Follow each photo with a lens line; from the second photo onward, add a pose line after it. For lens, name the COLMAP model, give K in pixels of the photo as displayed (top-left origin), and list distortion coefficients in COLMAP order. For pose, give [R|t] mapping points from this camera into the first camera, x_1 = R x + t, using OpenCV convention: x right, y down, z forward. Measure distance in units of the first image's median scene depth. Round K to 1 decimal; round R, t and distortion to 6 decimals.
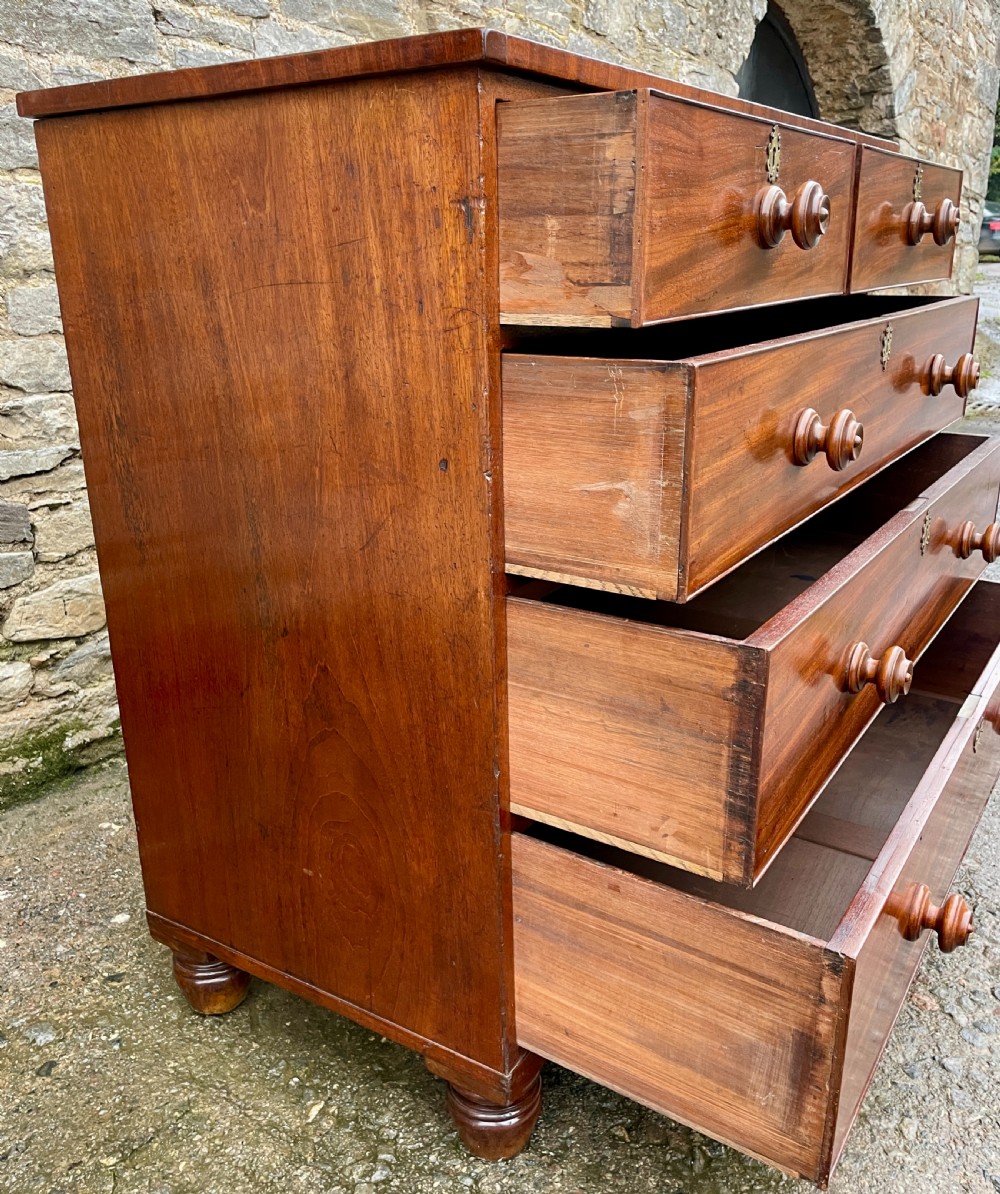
lens RADIAL K [[1035.6, 0, 498.5], [0, 1035.6, 598.7], [0, 0, 1]] dist [0.032154, -0.036304]
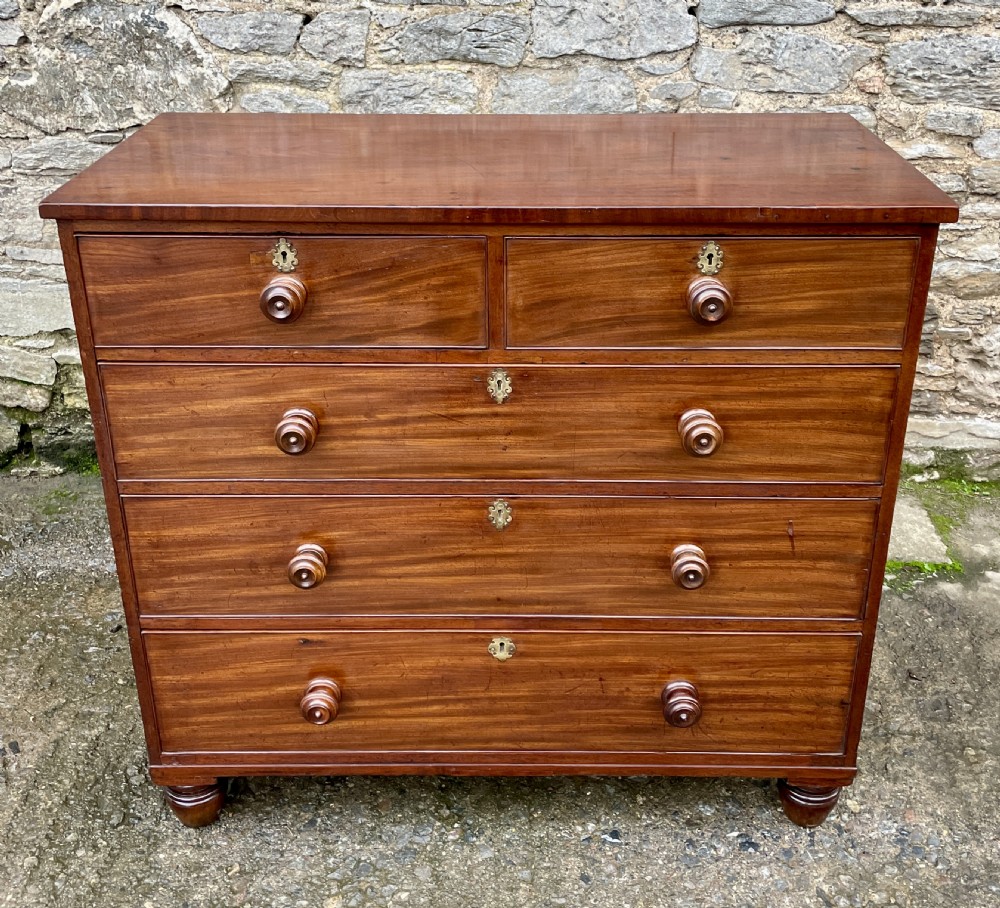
lens RADIAL K [[1135.6, 0, 507.7], [0, 1135.6, 374.0], [0, 0, 1]] dist [0.035628, 0.000000]
pose [[0.541274, 0.360975, -0.759421, 1.221056], [-0.279631, 0.929033, 0.242291, -0.584400], [0.792987, 0.081212, 0.603801, 0.275339]]
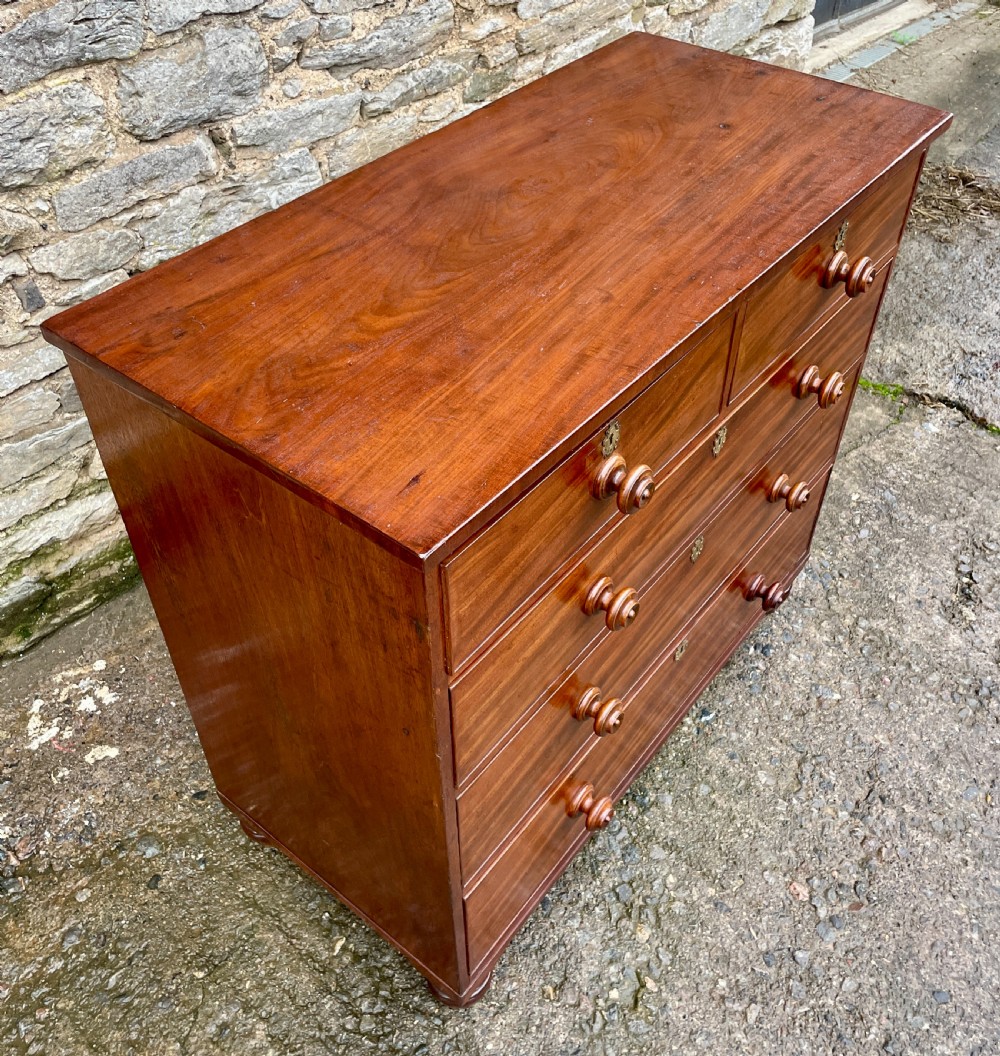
lens RADIAL K [[1003.3, 0, 499.2], [0, 1003.3, 485.6], [0, 0, 1]] dist [0.024735, 0.000000]
pose [[0.995158, 0.075152, -0.063341, 0.082094], [-0.043637, 0.915307, 0.400386, -0.642664], [0.088066, -0.395683, 0.914155, 0.002966]]
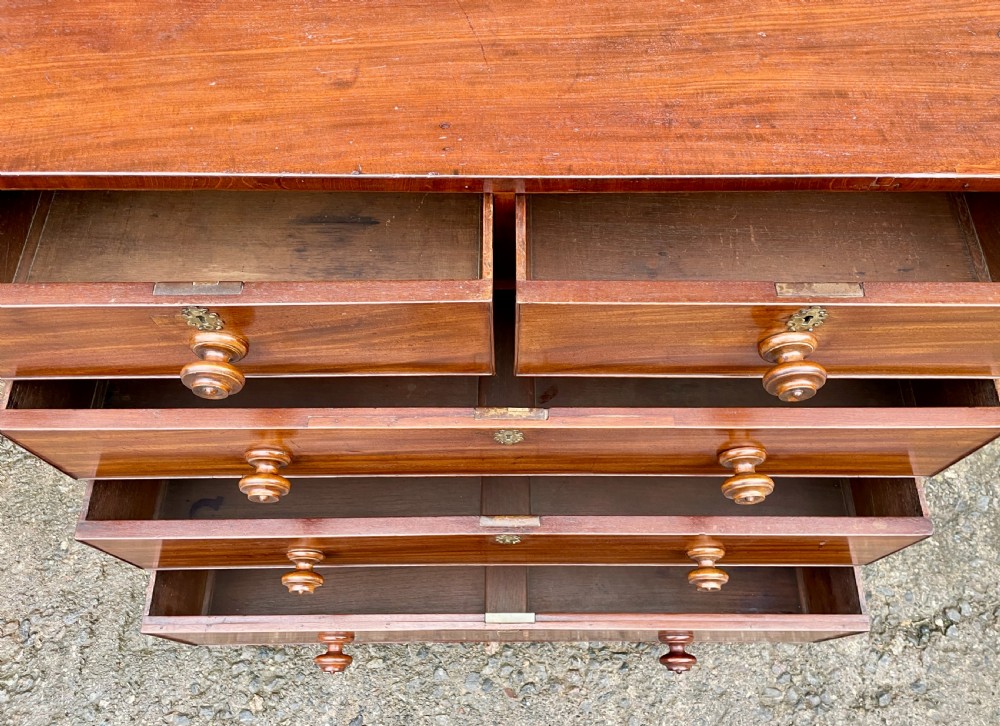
lens RADIAL K [[768.0, 0, 510.1], [0, 768.0, 343.8], [0, 0, 1]] dist [0.059058, -0.080508]
pose [[0.555014, 0.752268, -0.355039, 0.548994], [-0.285481, 0.573144, 0.768119, -0.820160], [0.781319, -0.324961, 0.532861, 0.626320]]
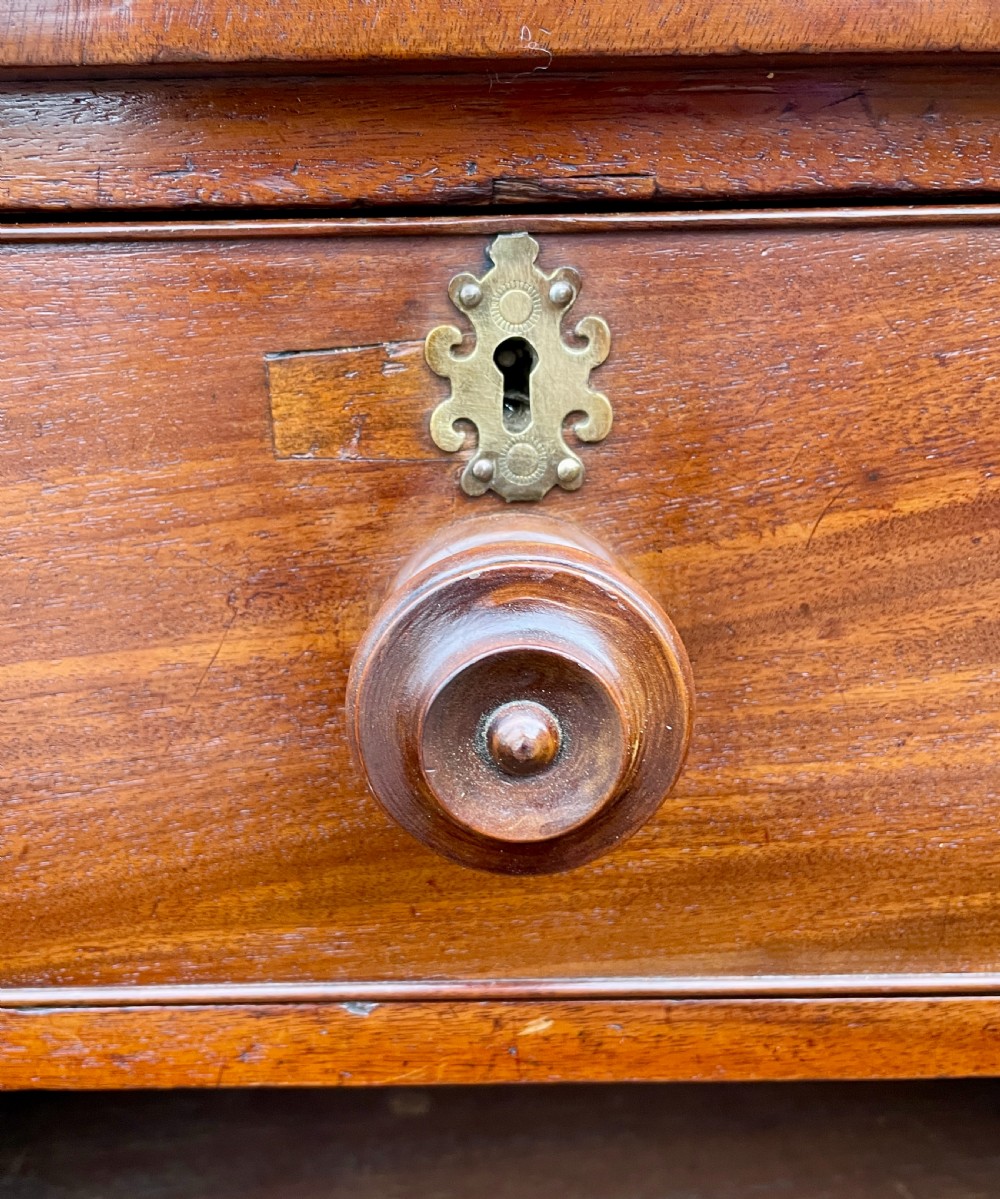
lens RADIAL K [[1039.9, 0, 496.7], [0, 1039.9, 598.0], [0, 0, 1]] dist [0.032154, -0.036304]
pose [[0.551160, 0.226045, -0.803197, 0.254350], [-0.263985, 0.960399, 0.089139, -0.321411], [0.791540, 0.162902, 0.589006, 0.721118]]
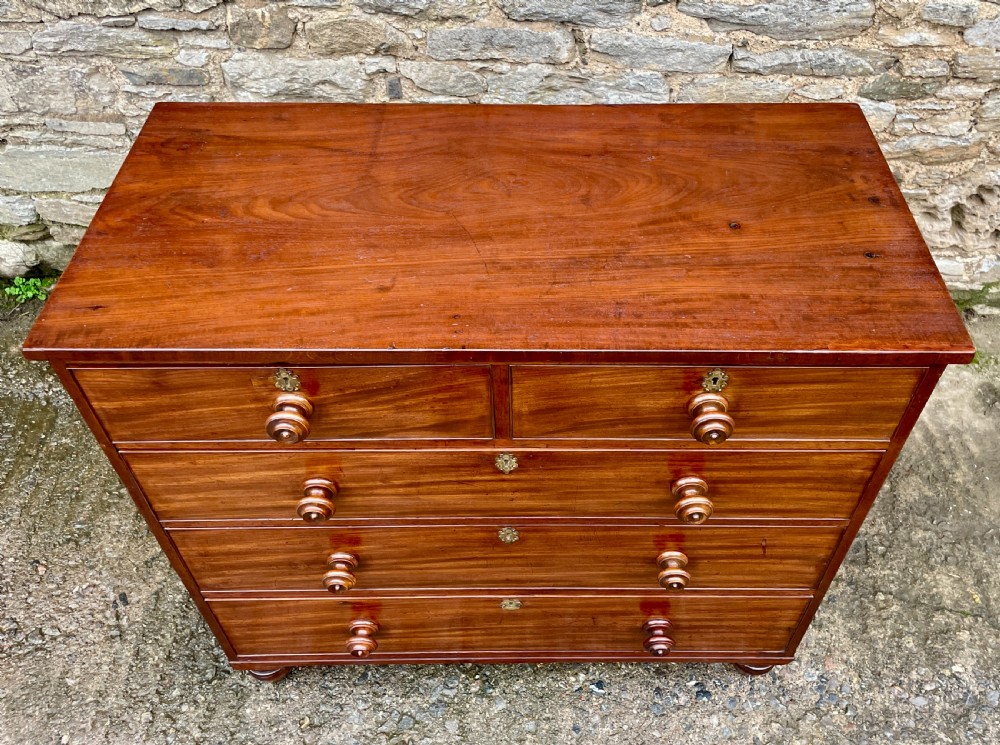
lens RADIAL K [[849.1, 0, 532.4], [0, 849.1, 330.2], [0, 0, 1]] dist [0.072204, -0.100157]
pose [[0.553050, 0.613616, -0.563570, 0.743164], [-0.283616, 0.774693, 0.565166, -0.965190], [0.783389, -0.152728, 0.602475, 0.477554]]
